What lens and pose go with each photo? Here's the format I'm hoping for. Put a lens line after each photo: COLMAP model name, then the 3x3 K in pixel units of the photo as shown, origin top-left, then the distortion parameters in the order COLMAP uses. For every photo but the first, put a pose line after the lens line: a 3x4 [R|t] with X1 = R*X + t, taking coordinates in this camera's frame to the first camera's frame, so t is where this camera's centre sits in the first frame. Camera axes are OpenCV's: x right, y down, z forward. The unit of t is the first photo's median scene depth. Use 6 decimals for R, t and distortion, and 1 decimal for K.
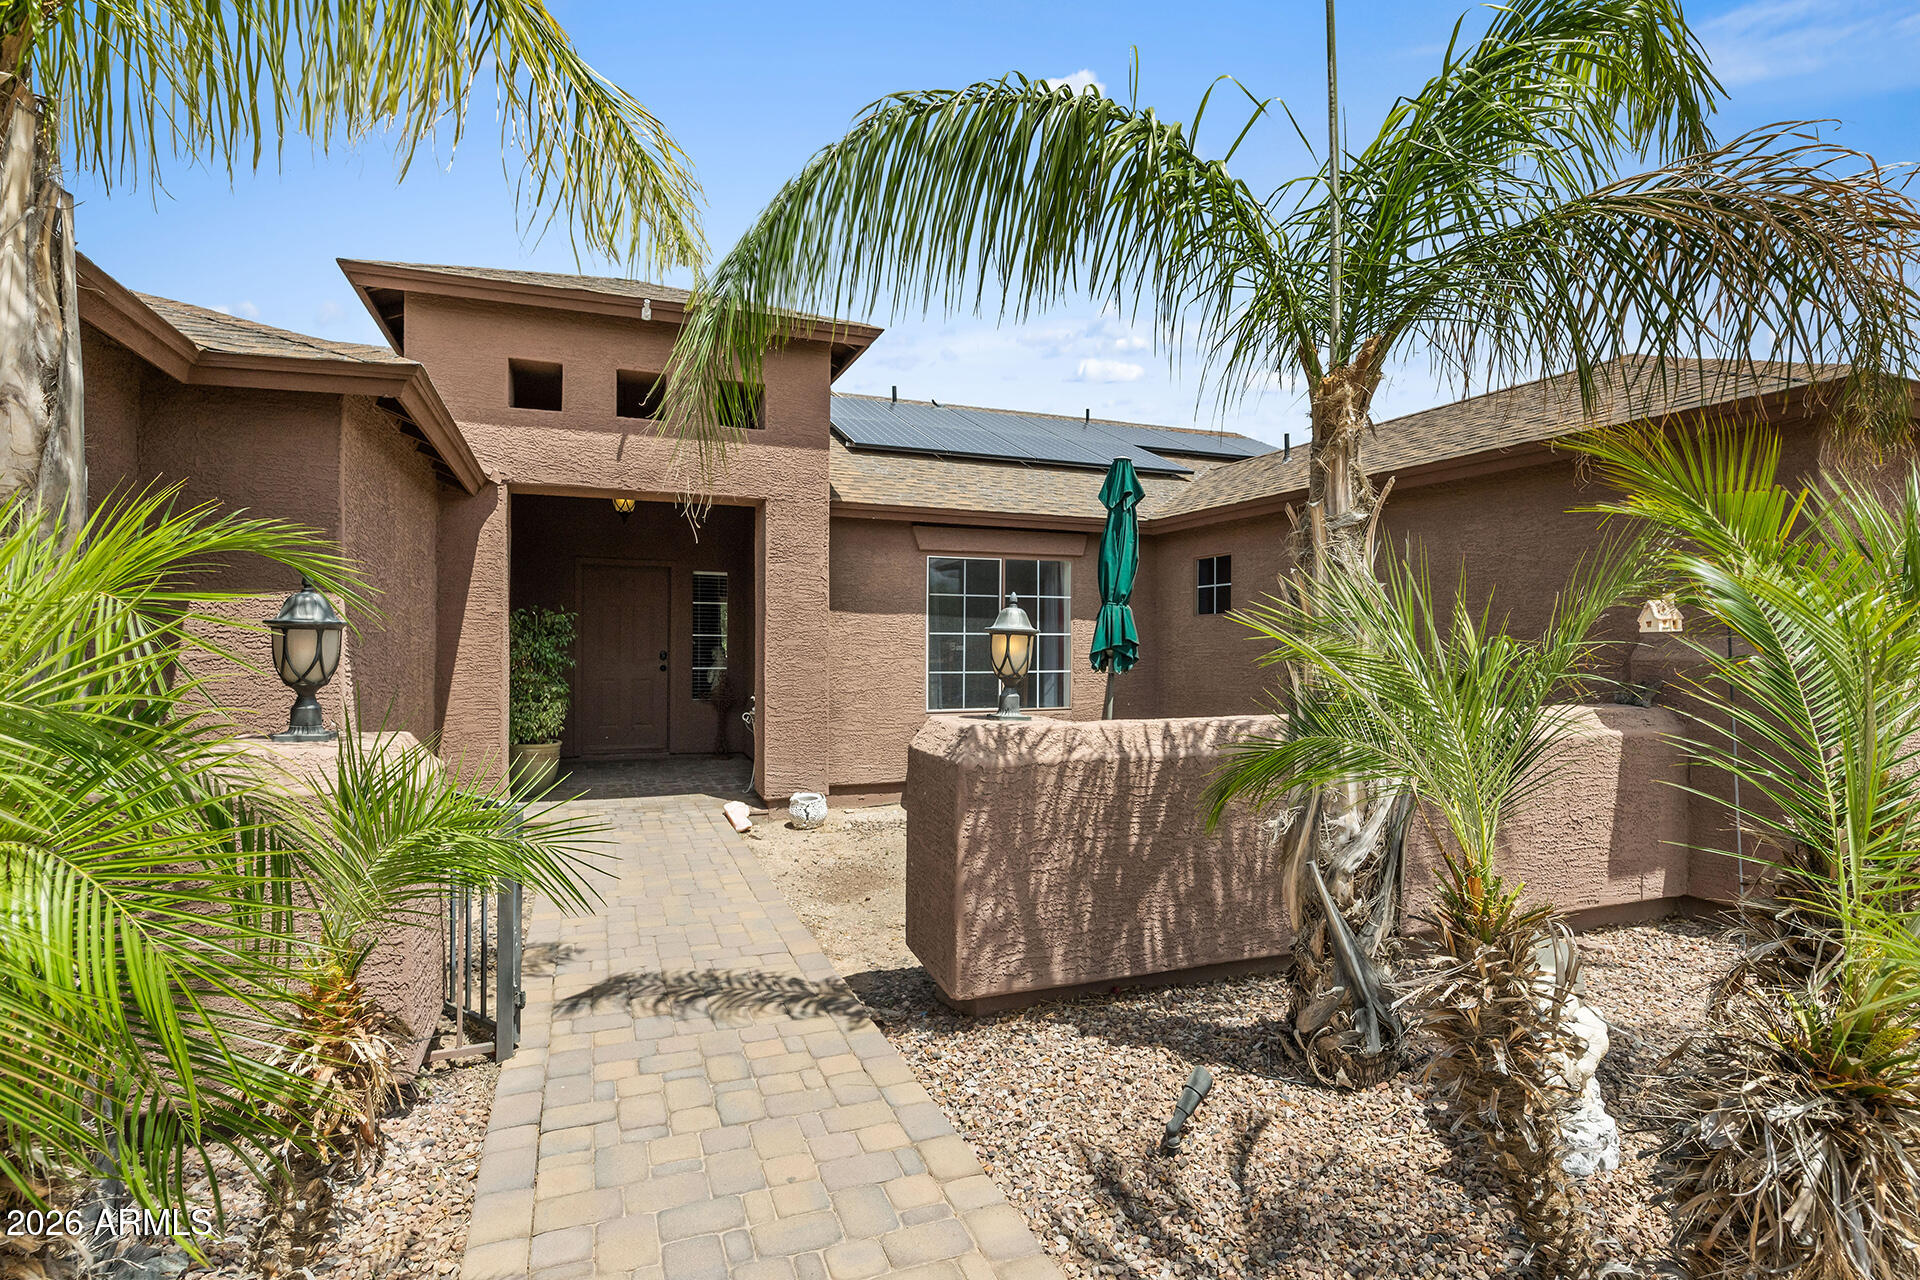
lens RADIAL K [[918.2, 0, 960.8], [0, 918.2, 641.0], [0, 0, 1]] dist [0.000393, -0.000089]
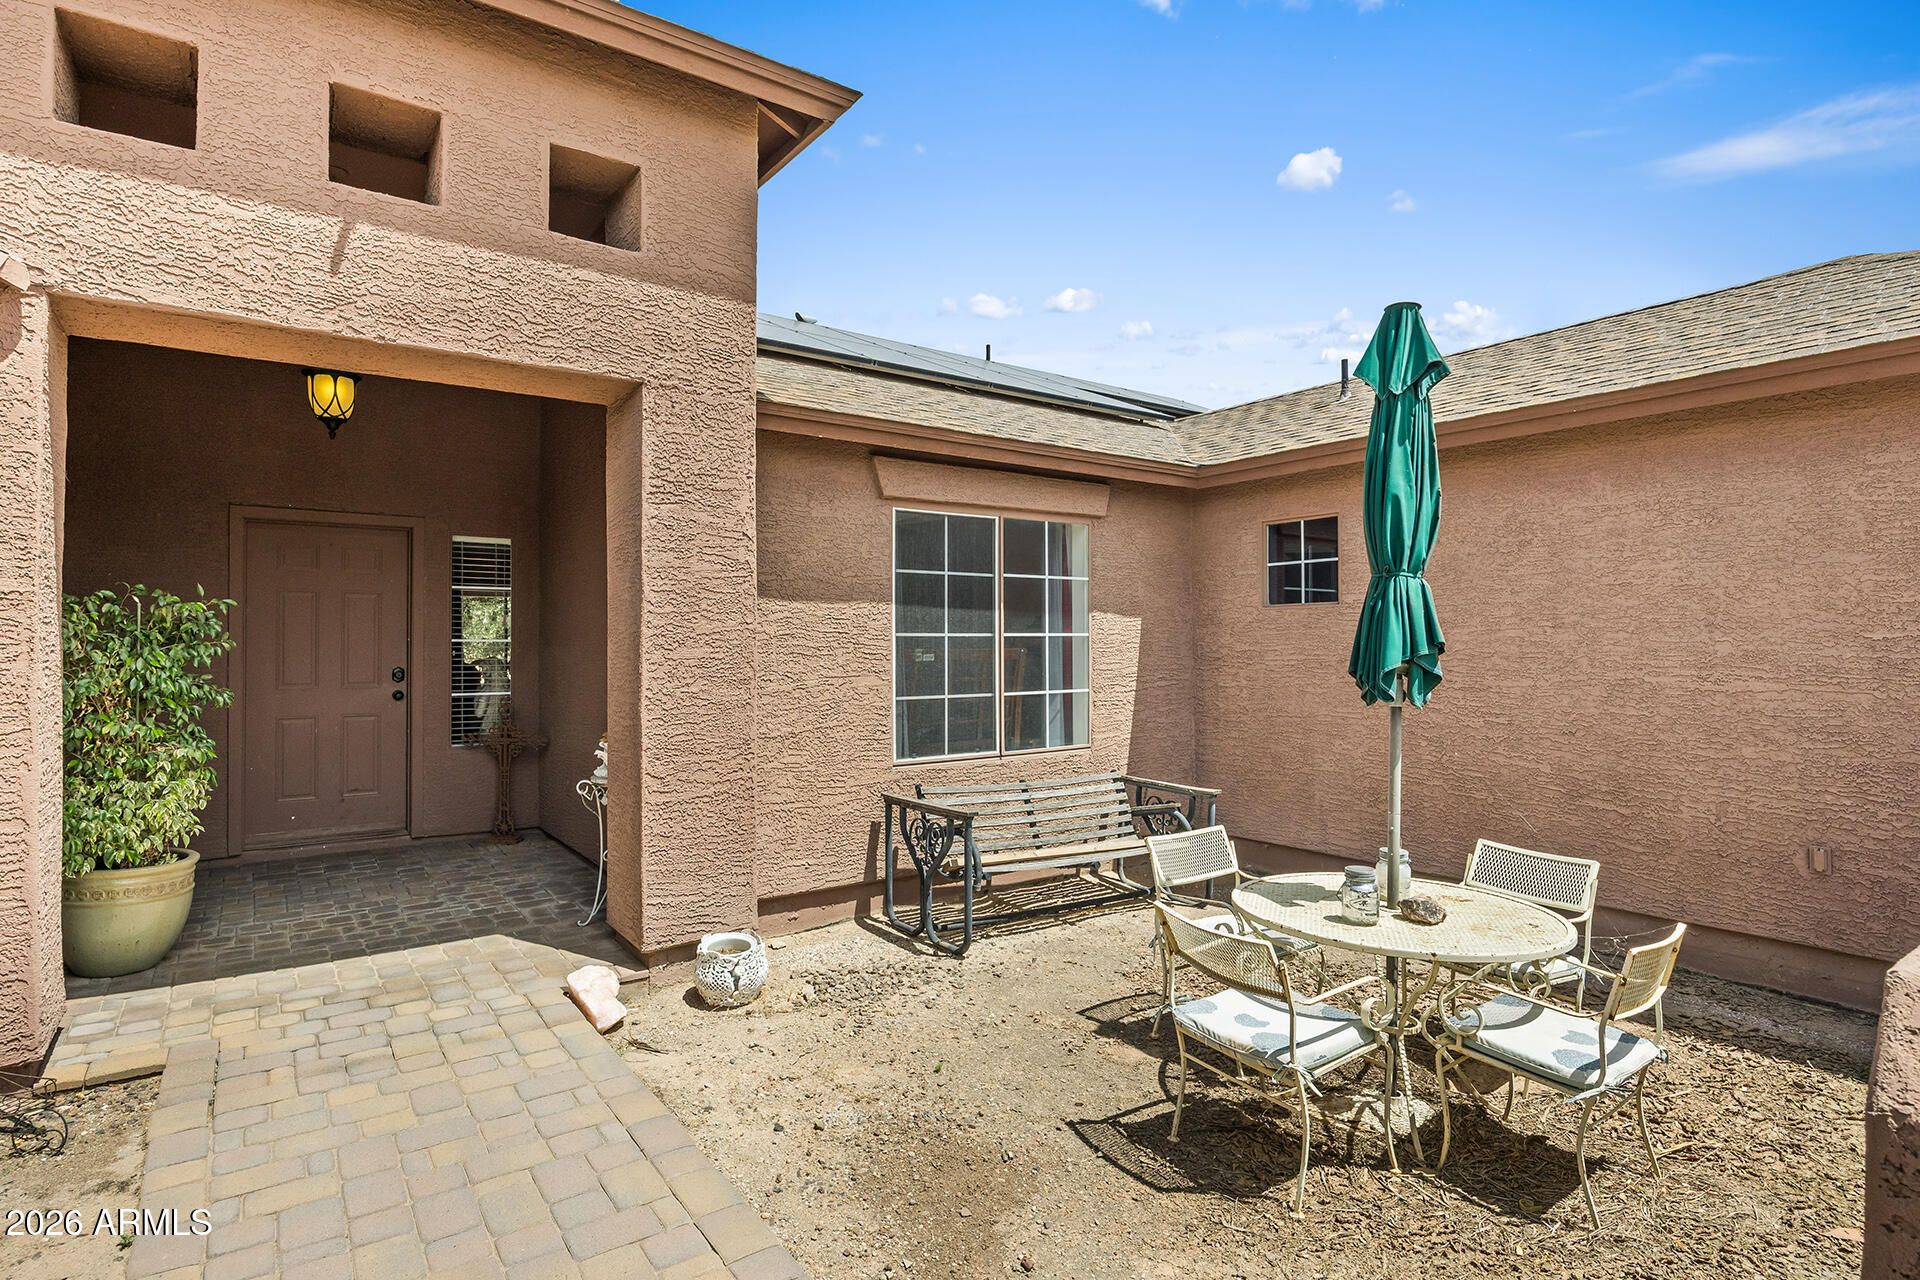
lens RADIAL K [[975.9, 0, 961.1], [0, 975.9, 629.6], [0, 0, 1]] dist [-0.003176, -0.000697]
pose [[0.970324, -0.005567, 0.241743, -0.165327], [0.008703, 0.999891, -0.011909, -0.003799], [-0.241651, 0.013659, 0.970267, 0.398706]]
